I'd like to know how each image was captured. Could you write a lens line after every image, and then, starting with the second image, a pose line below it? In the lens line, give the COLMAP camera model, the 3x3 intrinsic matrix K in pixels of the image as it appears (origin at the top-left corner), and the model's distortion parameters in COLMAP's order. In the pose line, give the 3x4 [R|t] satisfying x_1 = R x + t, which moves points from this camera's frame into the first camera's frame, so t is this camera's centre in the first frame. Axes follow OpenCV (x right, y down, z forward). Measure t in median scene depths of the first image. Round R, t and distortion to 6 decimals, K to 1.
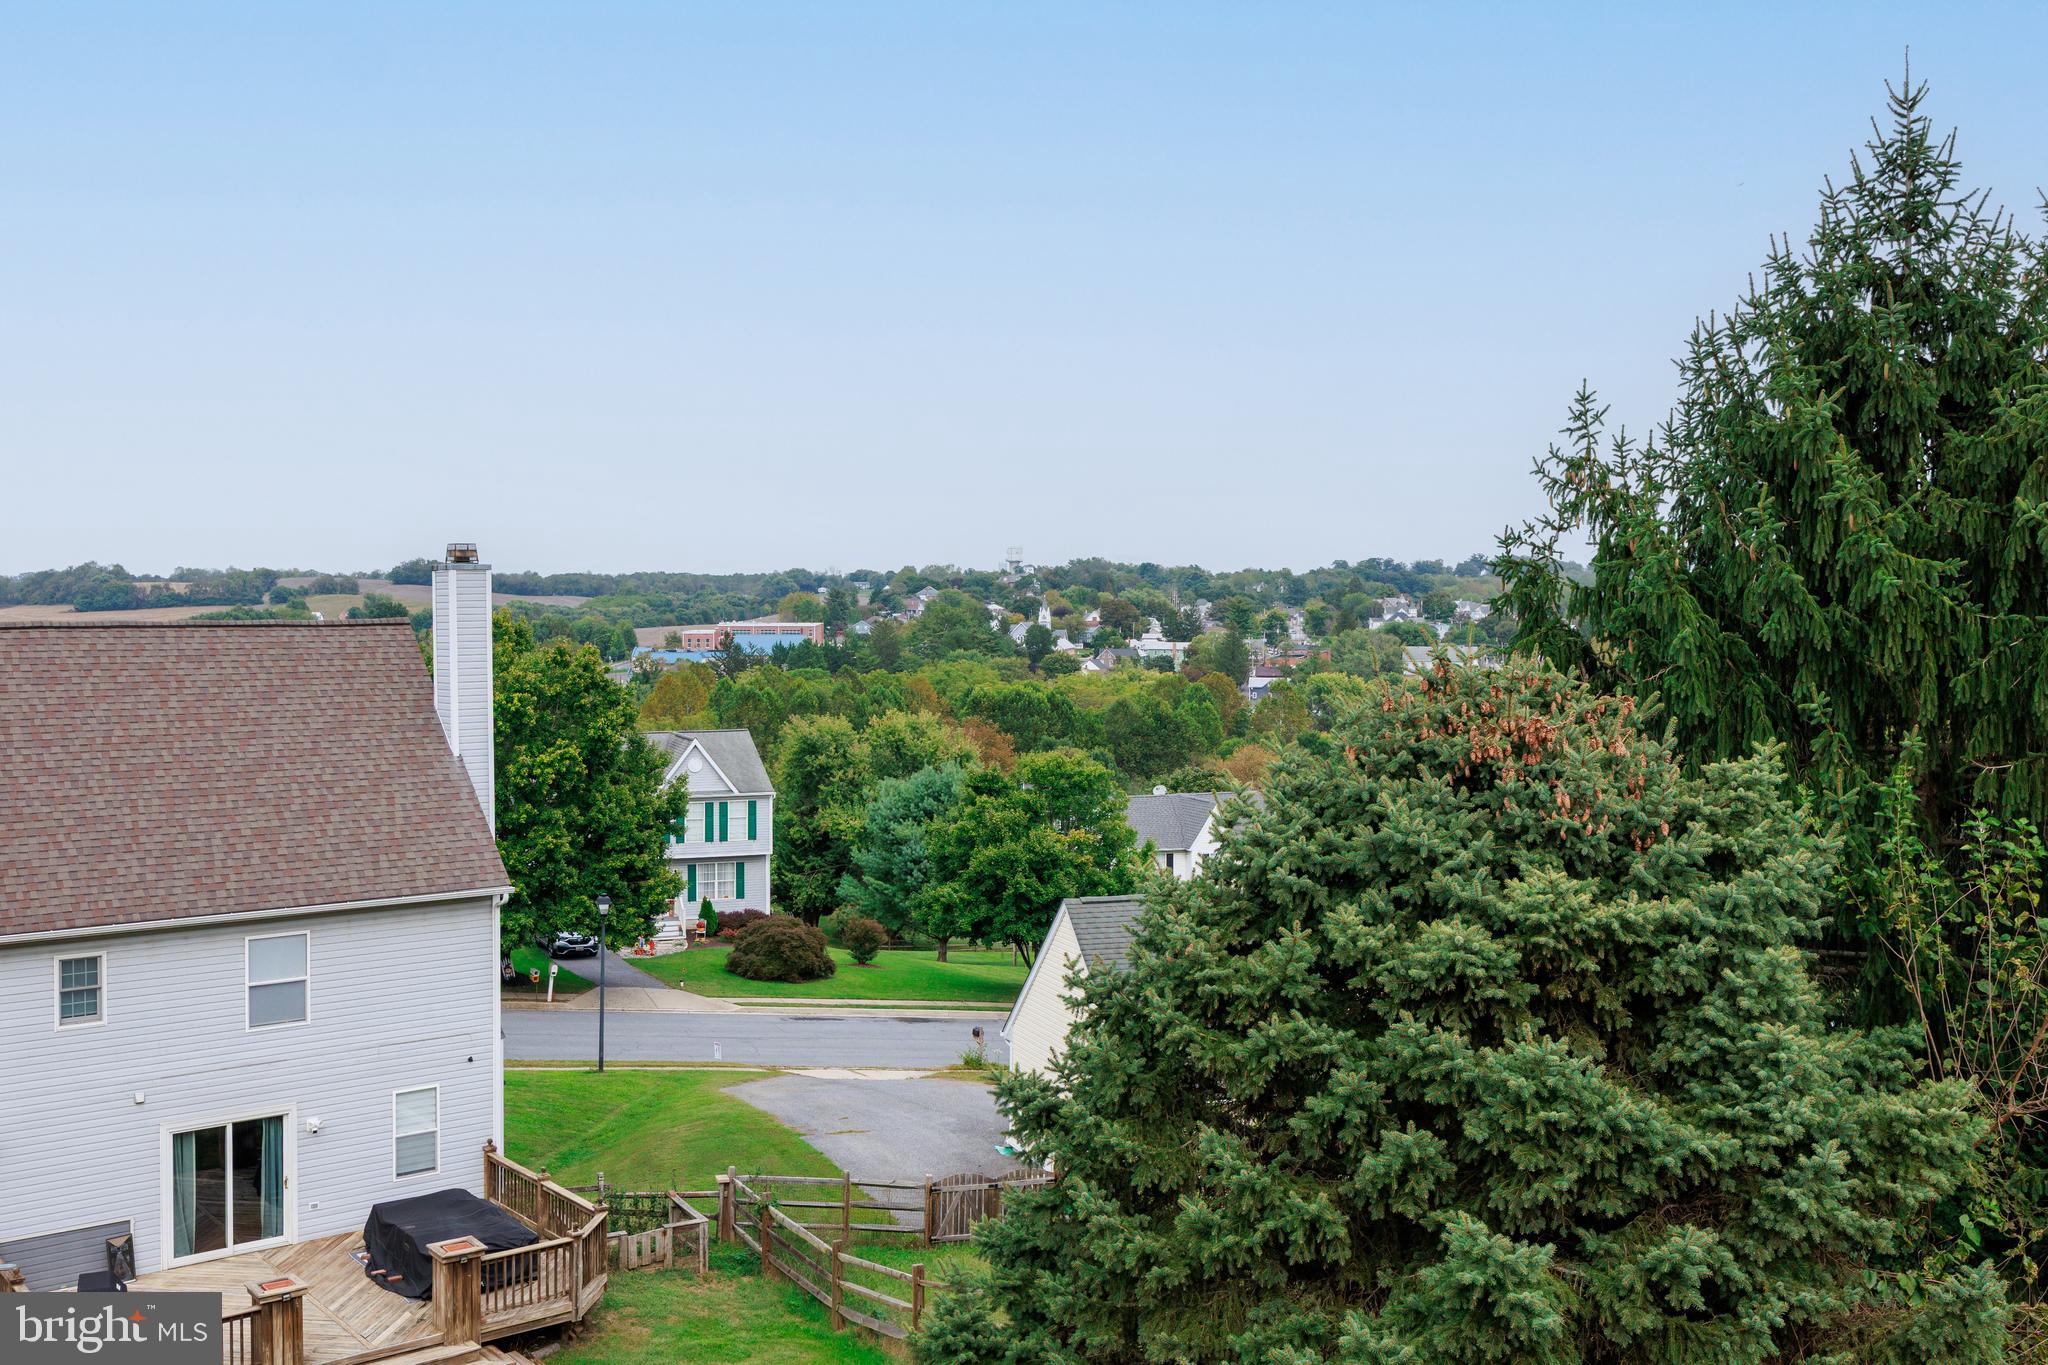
lens RADIAL K [[1953.0, 0, 1016.7], [0, 1953.0, 651.5], [0, 0, 1]] dist [-0.005819, 0.007425]
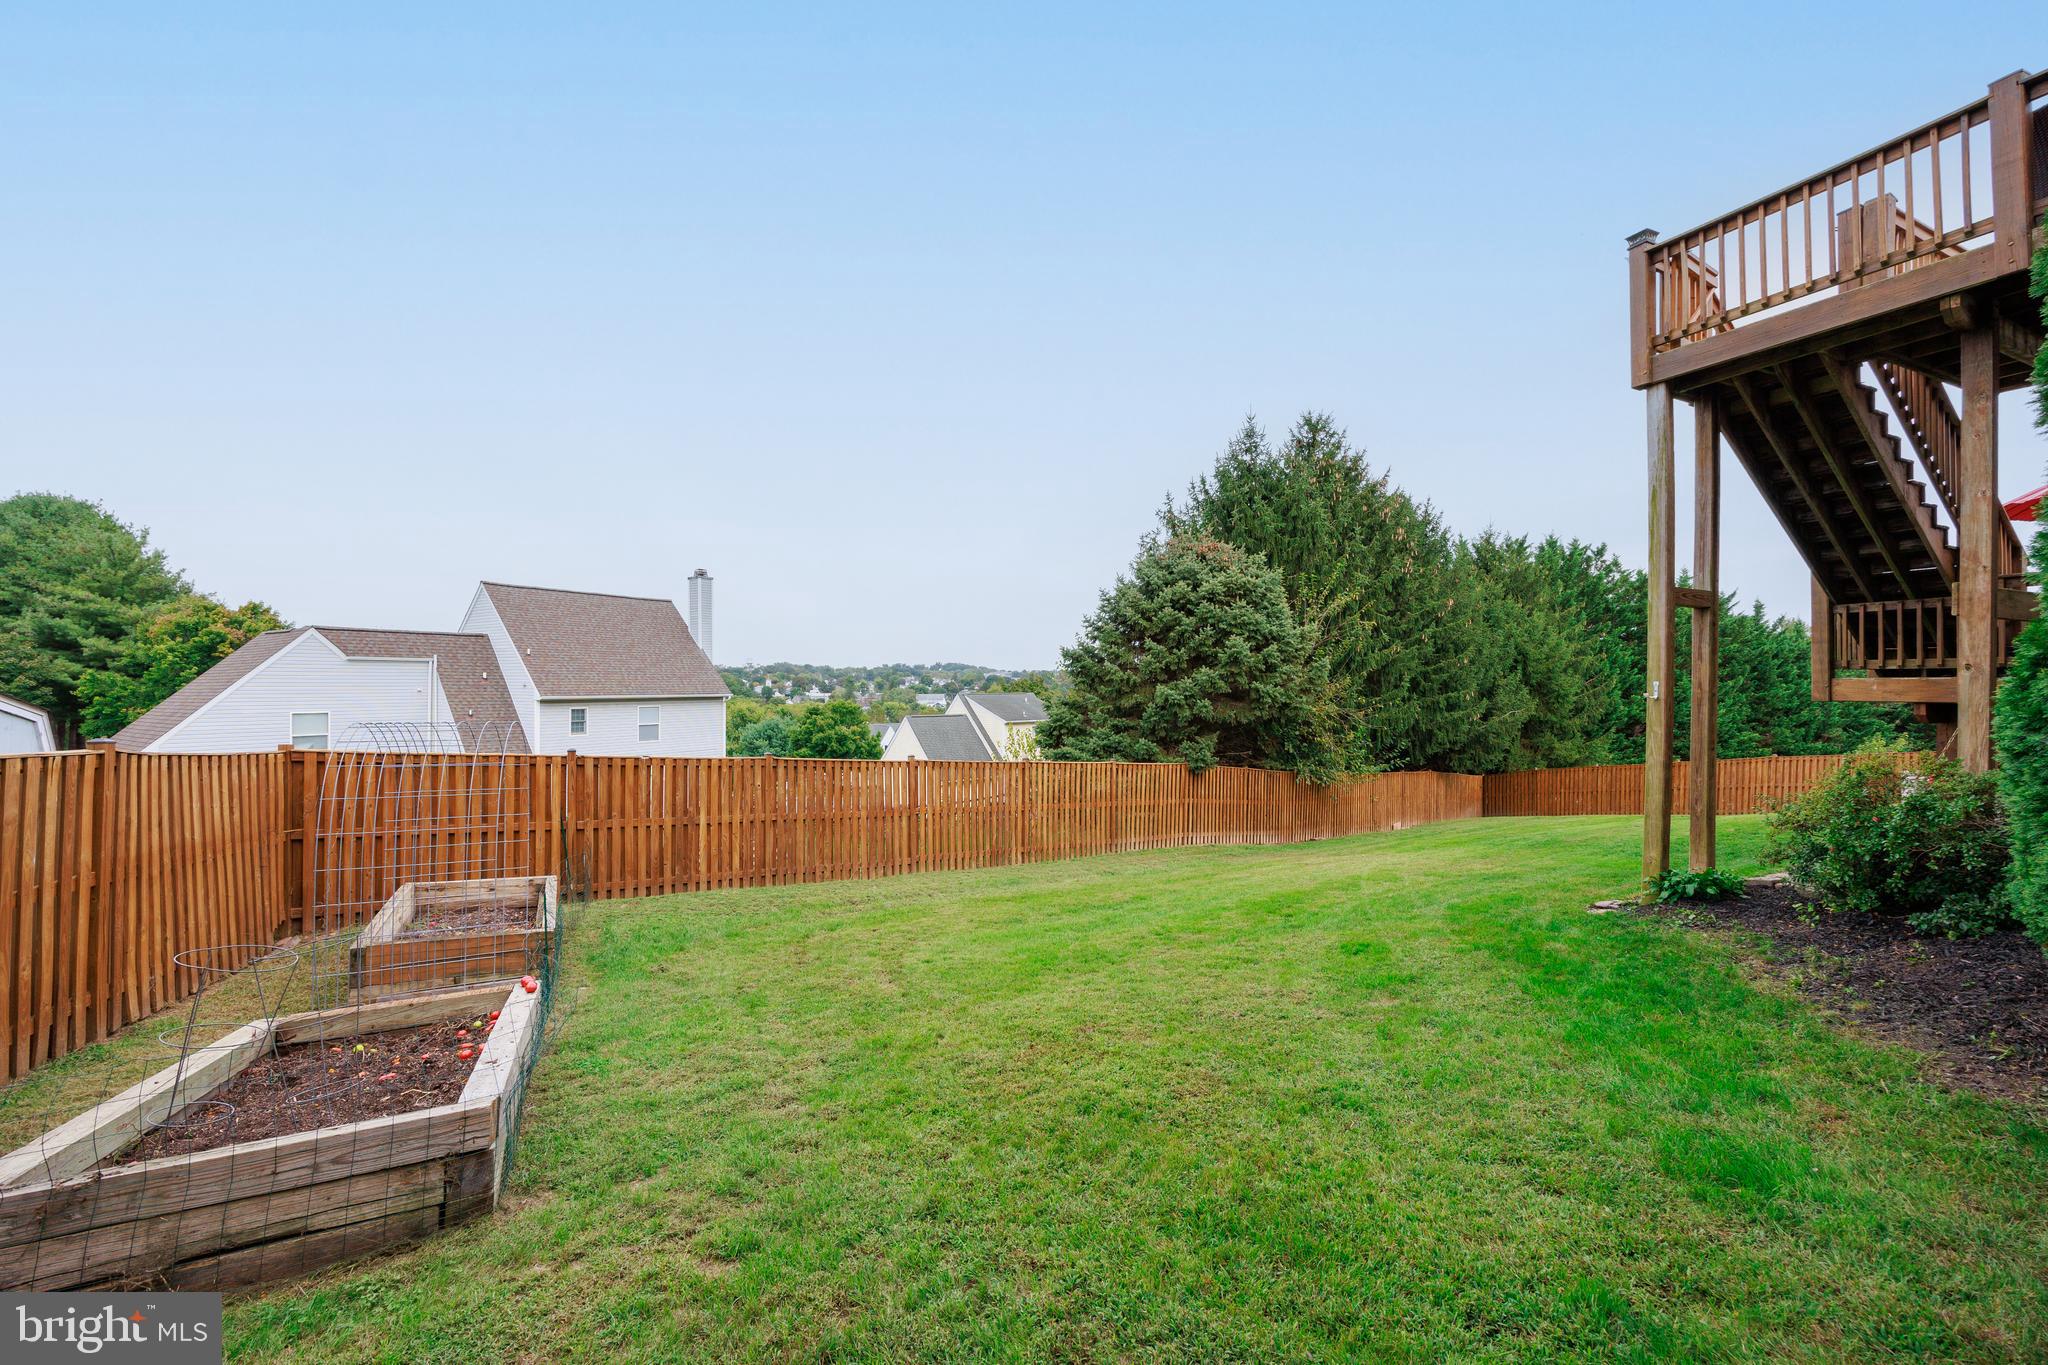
lens RADIAL K [[775.8, 0, 1016.9], [0, 775.8, 684.9], [0, 0, 1]] dist [0.000142, -0.000023]
pose [[0.943955, -0.002524, 0.330065, -0.273706], [0.009822, 0.999743, -0.020445, 0.152014], [-0.329928, 0.022541, 0.943737, -0.152226]]
